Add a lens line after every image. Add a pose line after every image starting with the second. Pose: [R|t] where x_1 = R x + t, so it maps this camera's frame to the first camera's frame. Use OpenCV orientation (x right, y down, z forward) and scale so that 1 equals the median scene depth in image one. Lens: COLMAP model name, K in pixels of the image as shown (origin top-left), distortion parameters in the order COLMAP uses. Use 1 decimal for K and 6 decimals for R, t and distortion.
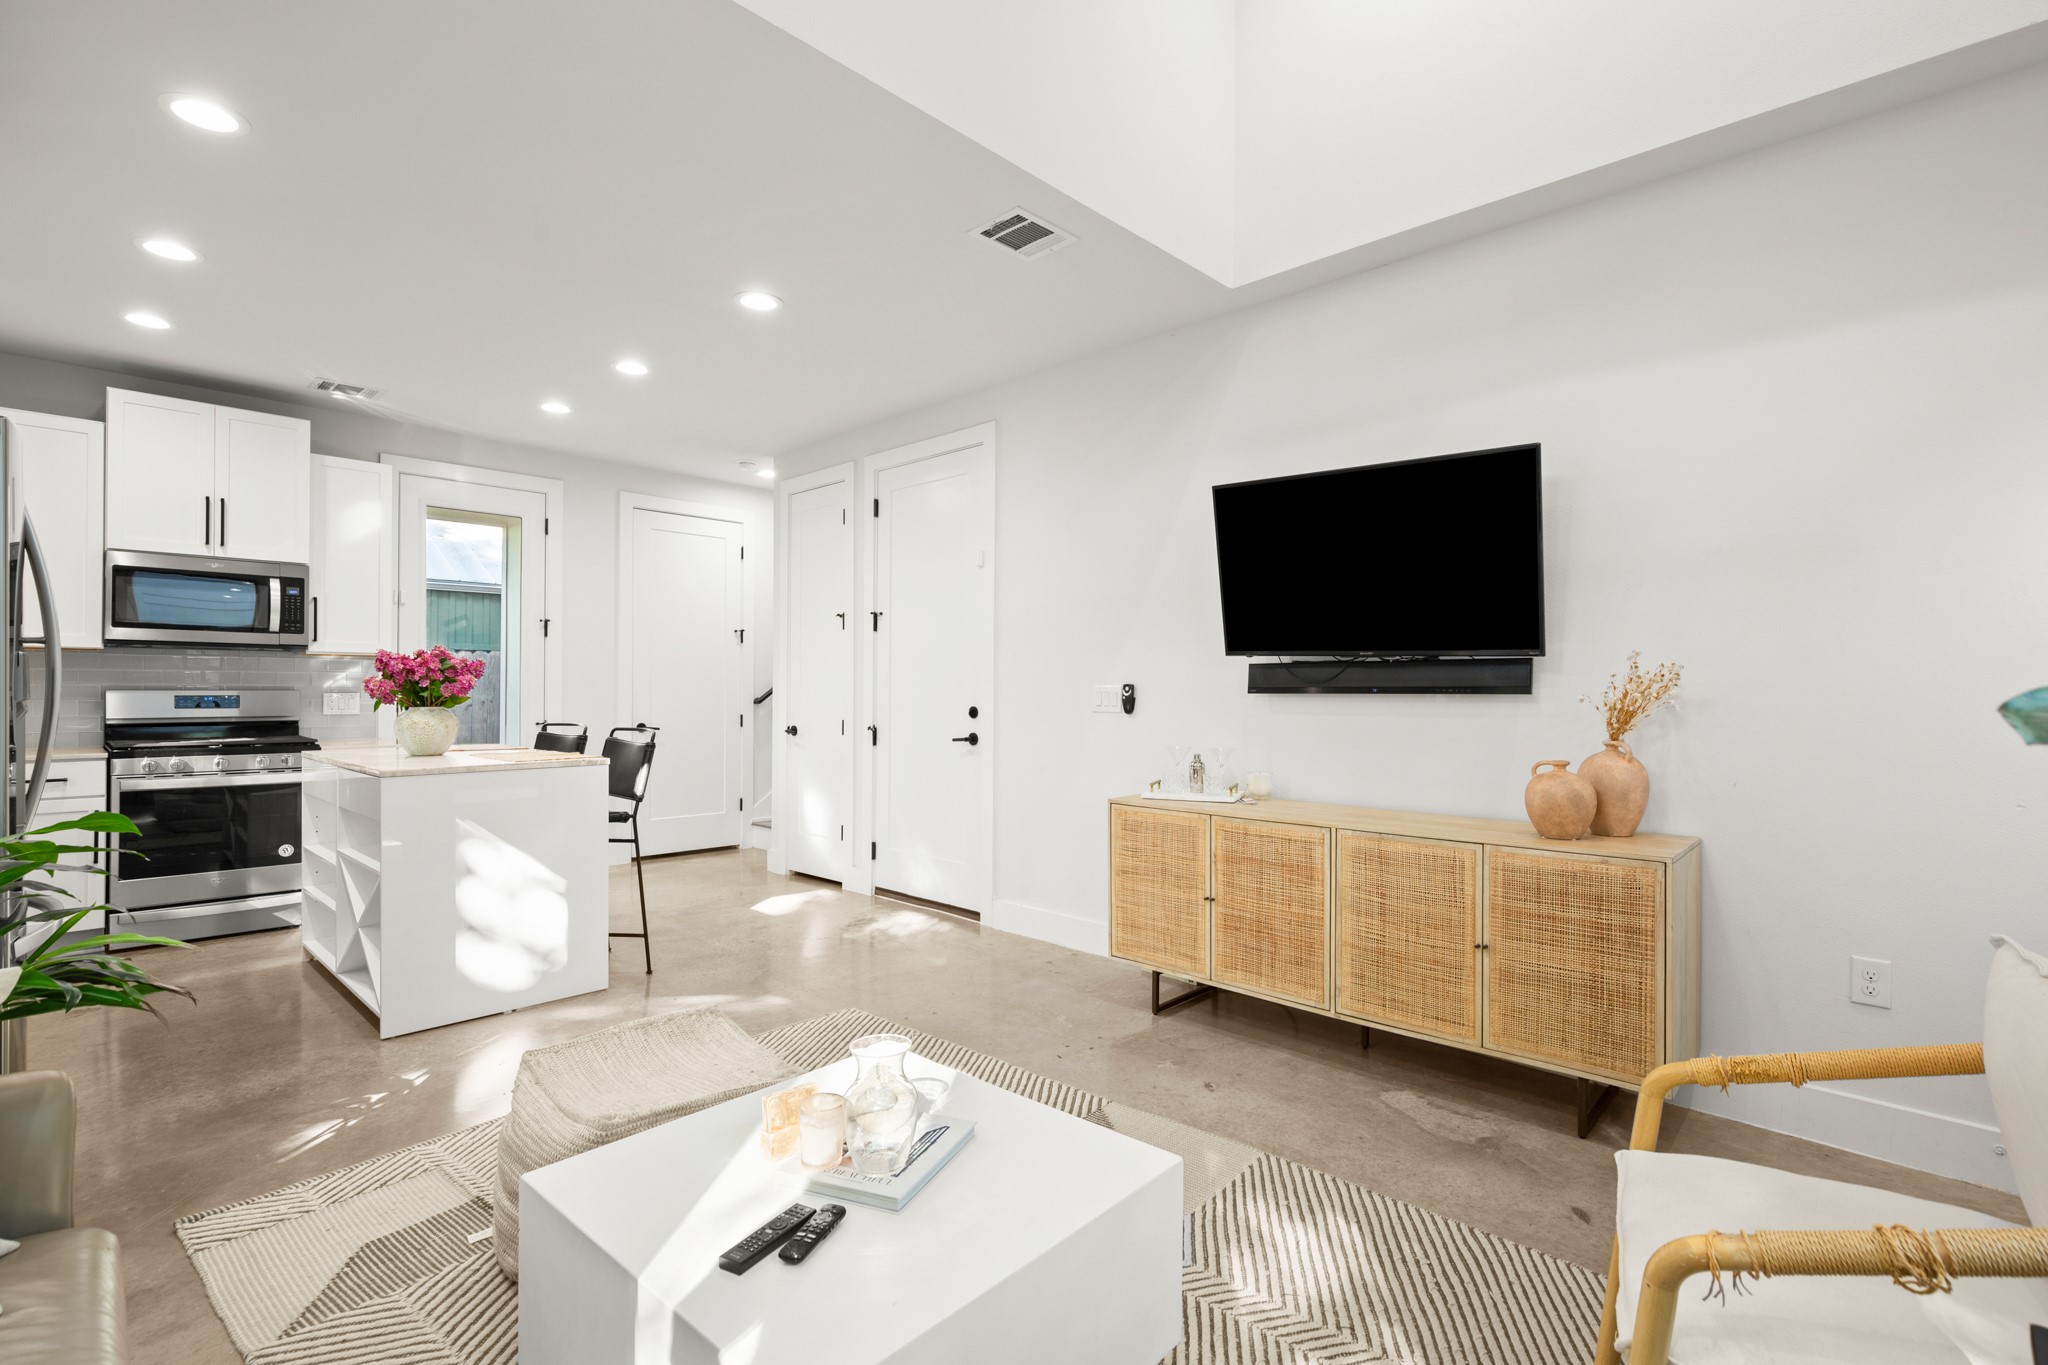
lens RADIAL K [[945.6, 0, 1042.5], [0, 945.6, 690.9], [0, 0, 1]] dist [-0.003984, -0.000780]
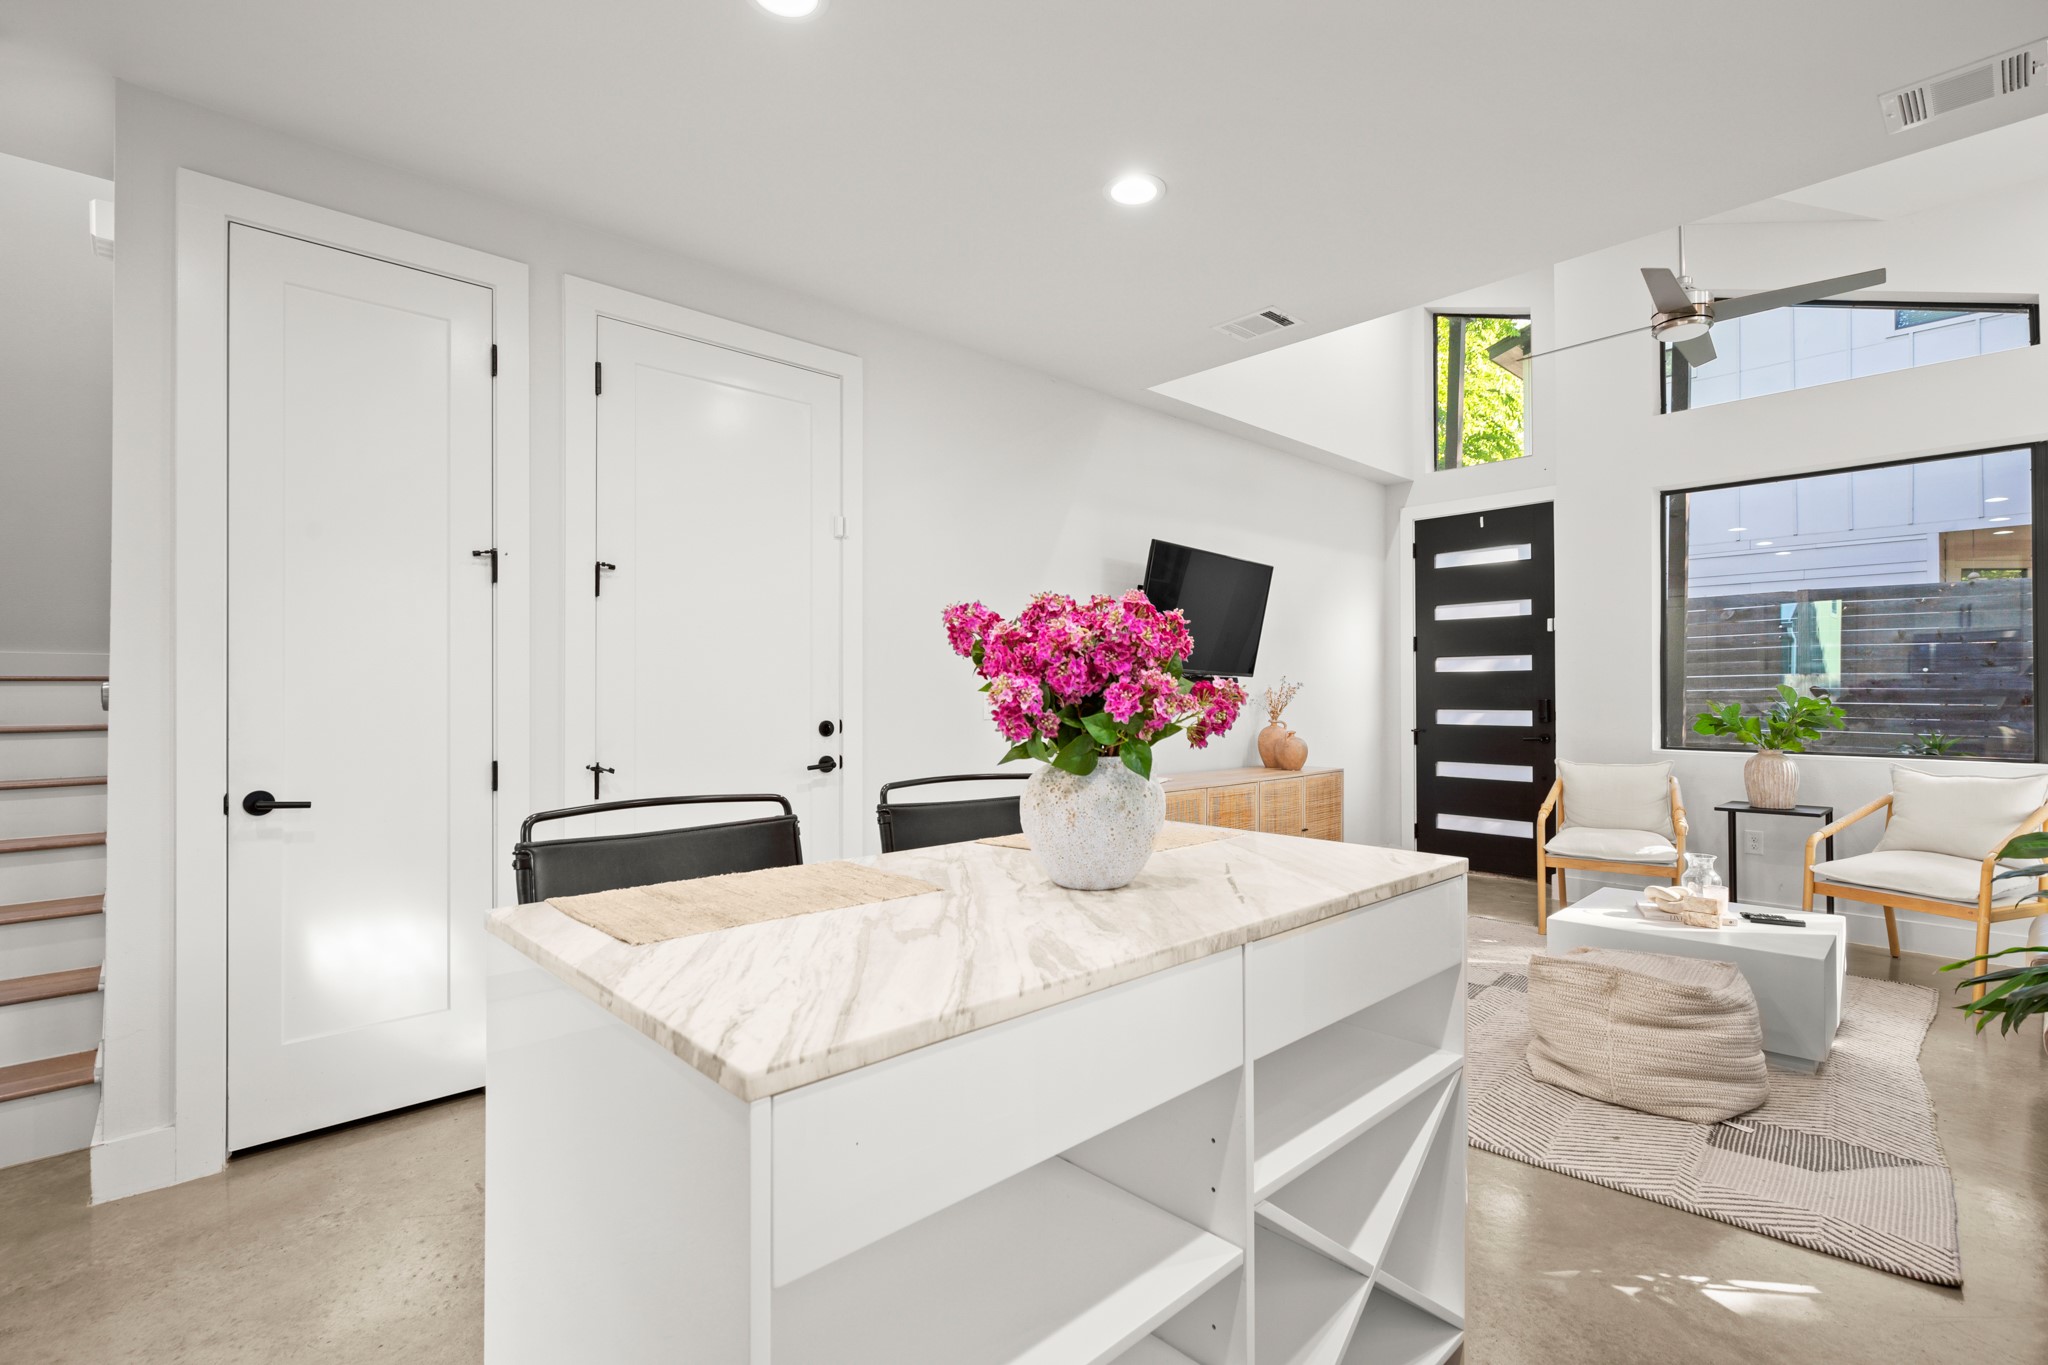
lens RADIAL K [[945.6, 0, 1042.6], [0, 945.6, 685.0], [0, 0, 1]] dist [-0.003984, -0.000780]
pose [[0.045102, 0.016846, 0.998840, -0.863963], [0.012406, 0.999771, -0.017422, 0.003449], [-0.998905, 0.013178, 0.044883, 0.850640]]
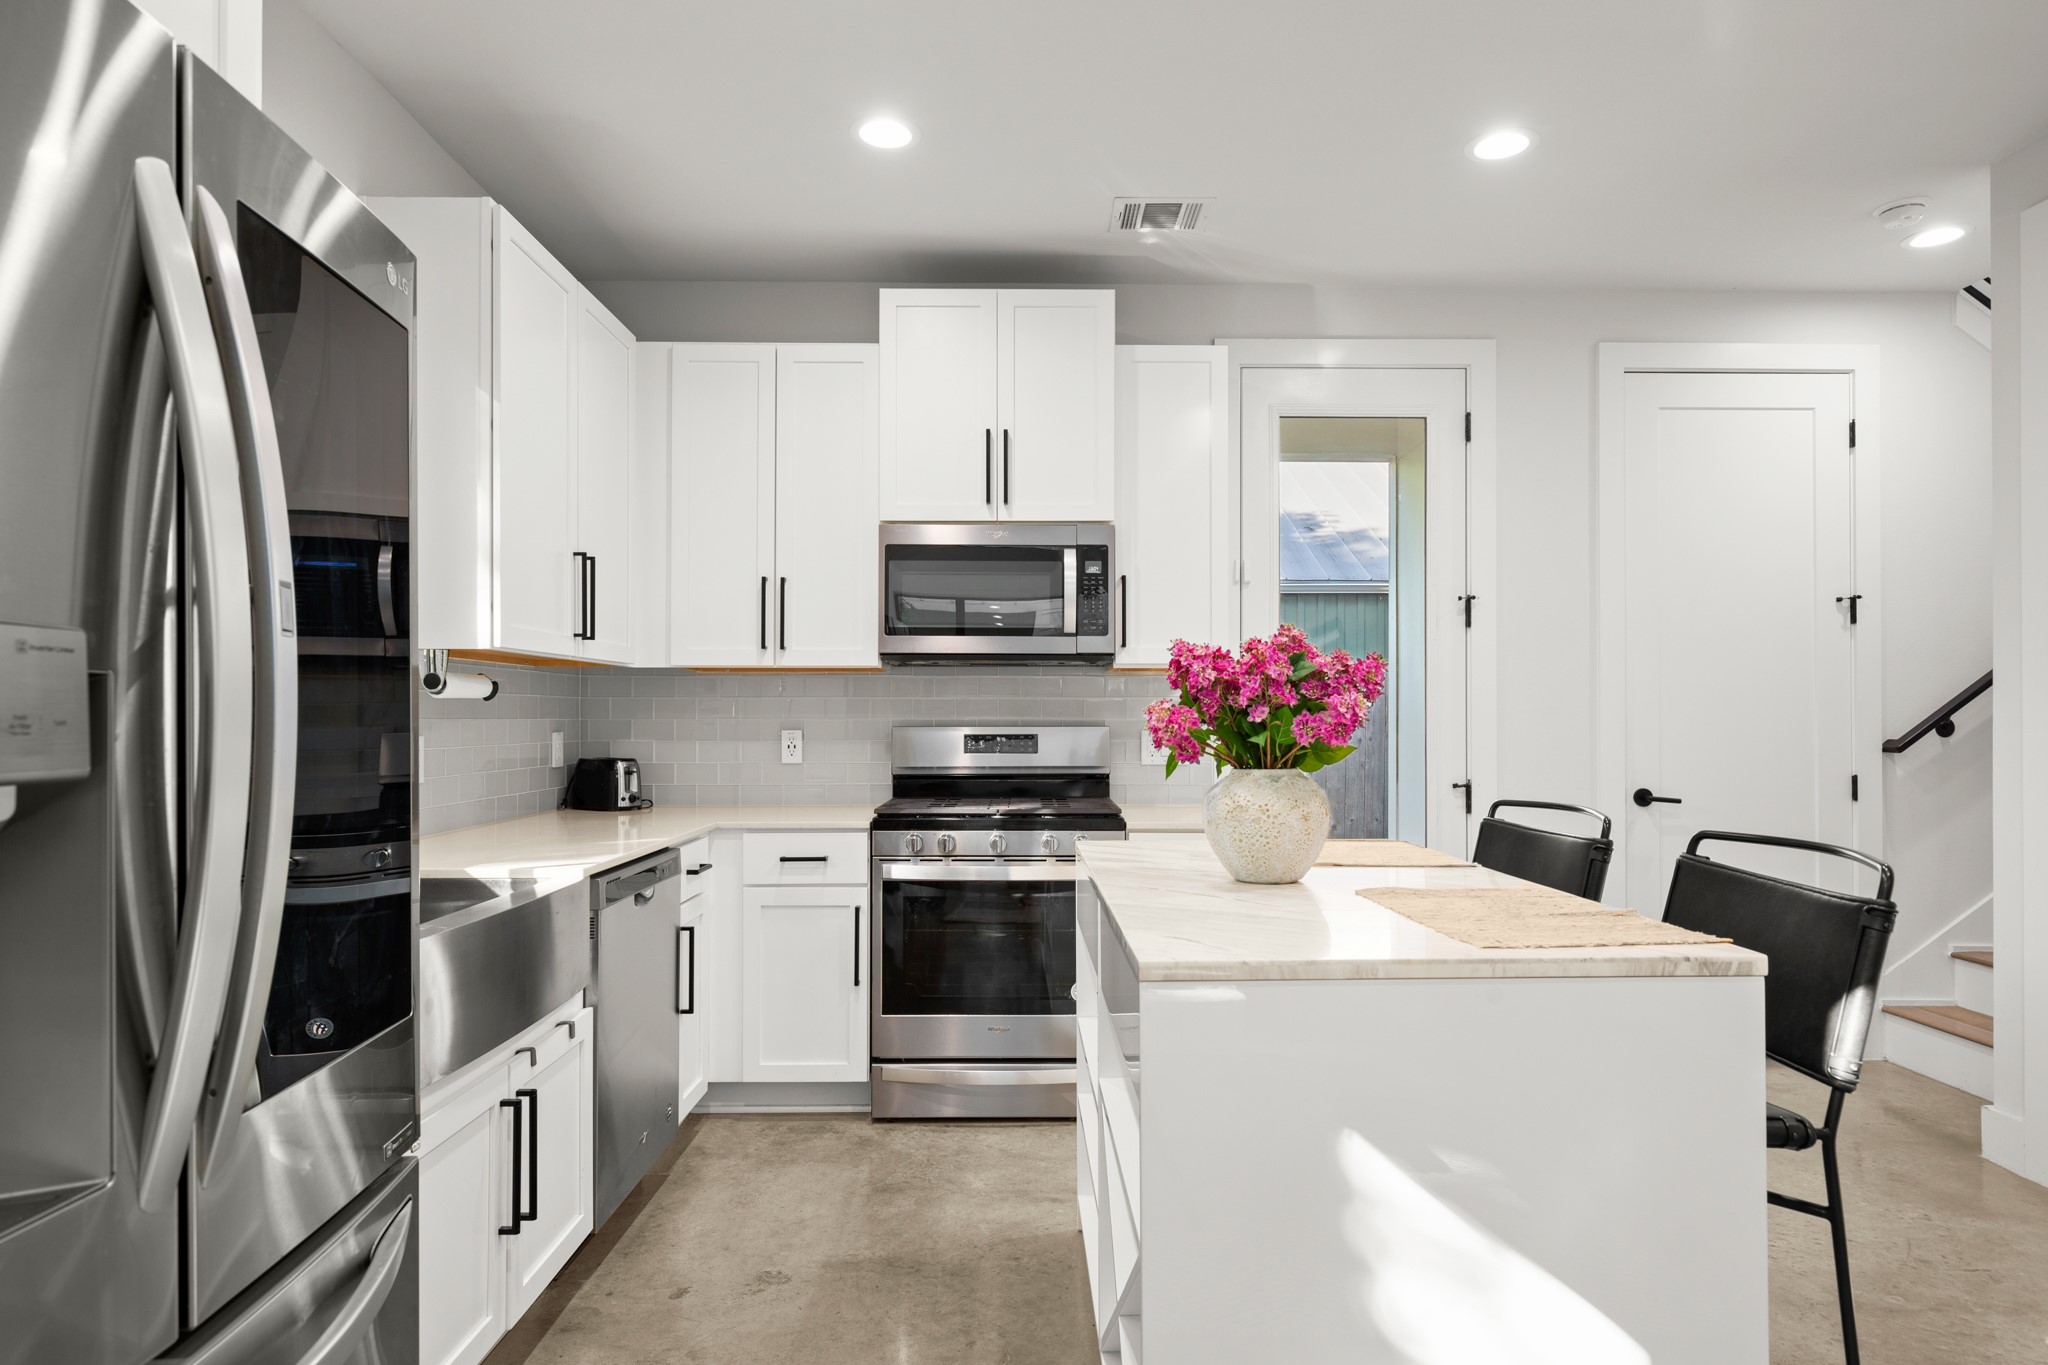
lens RADIAL K [[1165.6, 0, 1032.7], [0, 1165.6, 698.5], [0, 0, 1]] dist [0.004061, 0.000880]
pose [[0.694699, -0.016712, -0.719106, -0.292801], [0.002818, 0.999786, -0.020513, -0.003814], [0.719295, 0.012224, 0.694597, 0.472568]]
